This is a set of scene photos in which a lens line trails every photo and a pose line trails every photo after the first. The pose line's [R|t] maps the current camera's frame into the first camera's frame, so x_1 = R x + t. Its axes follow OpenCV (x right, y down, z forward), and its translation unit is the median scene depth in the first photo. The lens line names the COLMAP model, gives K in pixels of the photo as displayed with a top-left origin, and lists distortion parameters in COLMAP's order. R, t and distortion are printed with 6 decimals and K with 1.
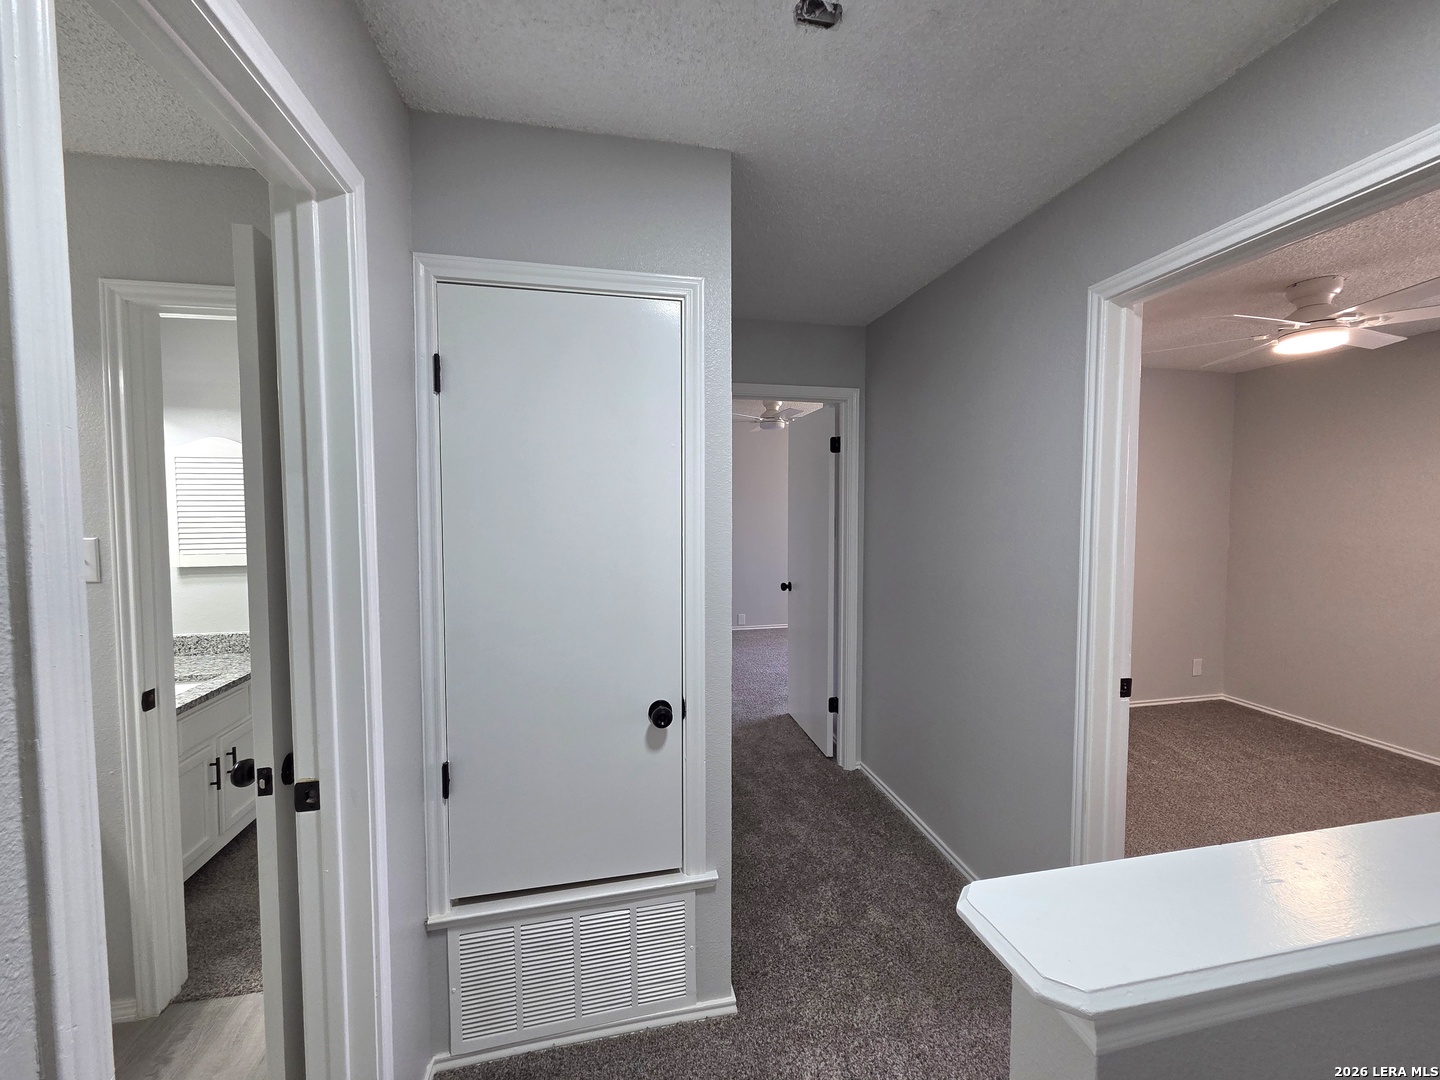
lens RADIAL K [[588.7, 0, 724.3], [0, 588.7, 534.1], [0, 0, 1]] dist [0.005602, -0.000142]
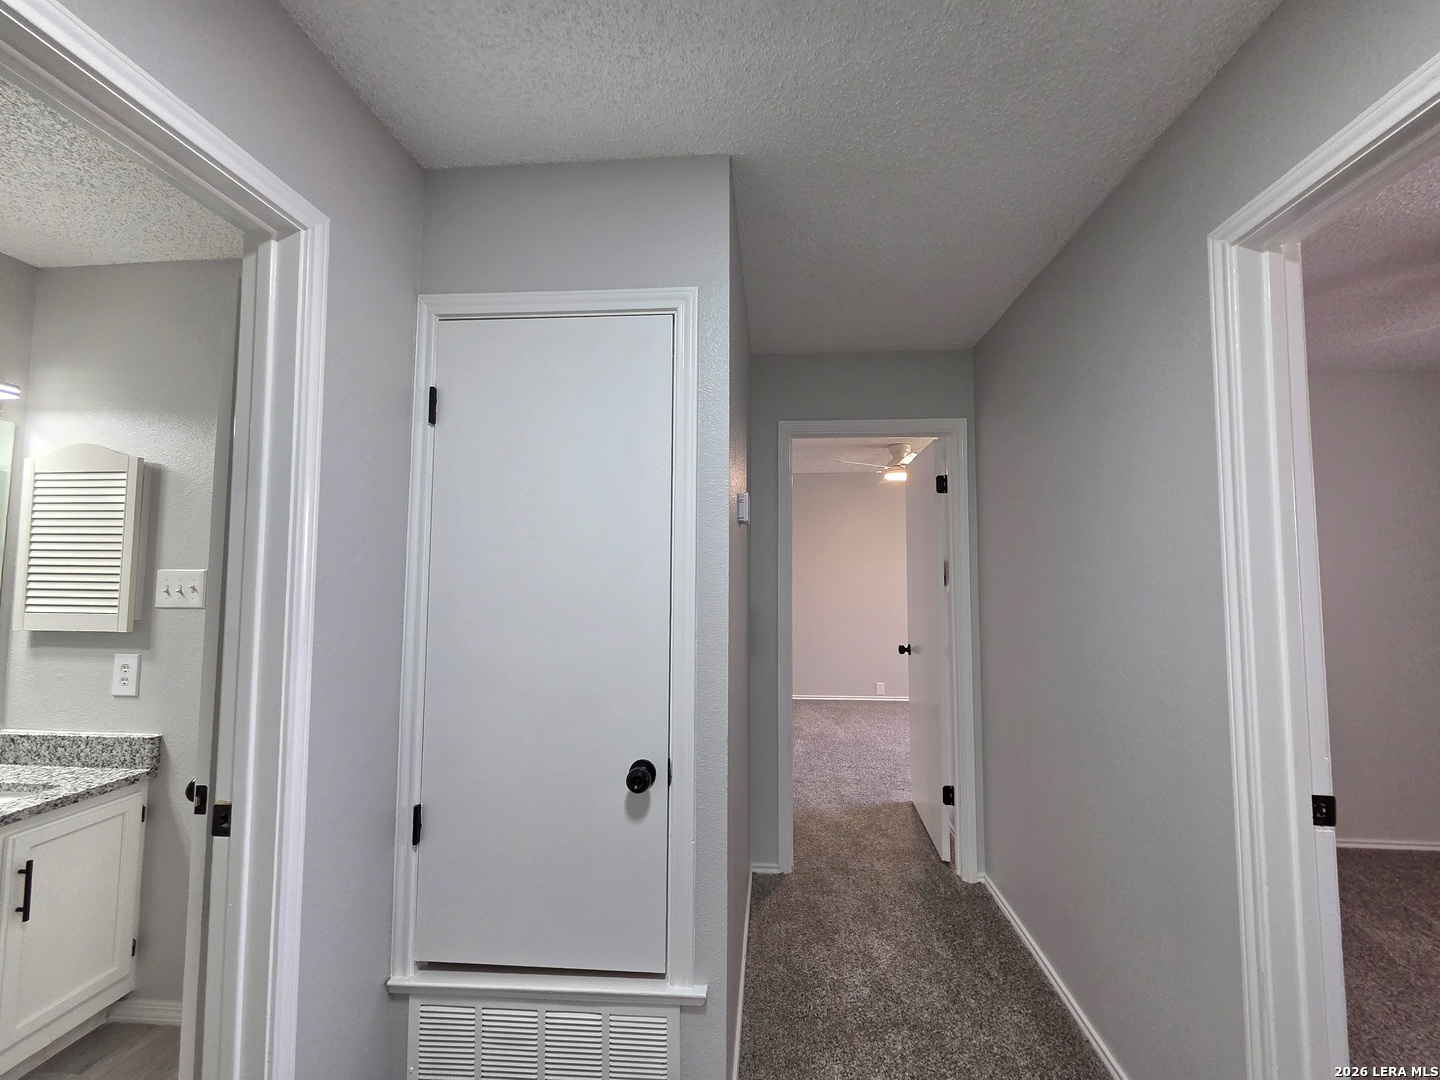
lens RADIAL K [[588.7, 0, 724.9], [0, 588.7, 534.7], [0, 0, 1]] dist [0.005602, -0.000142]
pose [[0.958531, -0.013287, -0.284679, 0.251950], [-0.018297, 0.993983, -0.107999, 0.044535], [0.284401, 0.108729, 0.952520, 0.172355]]
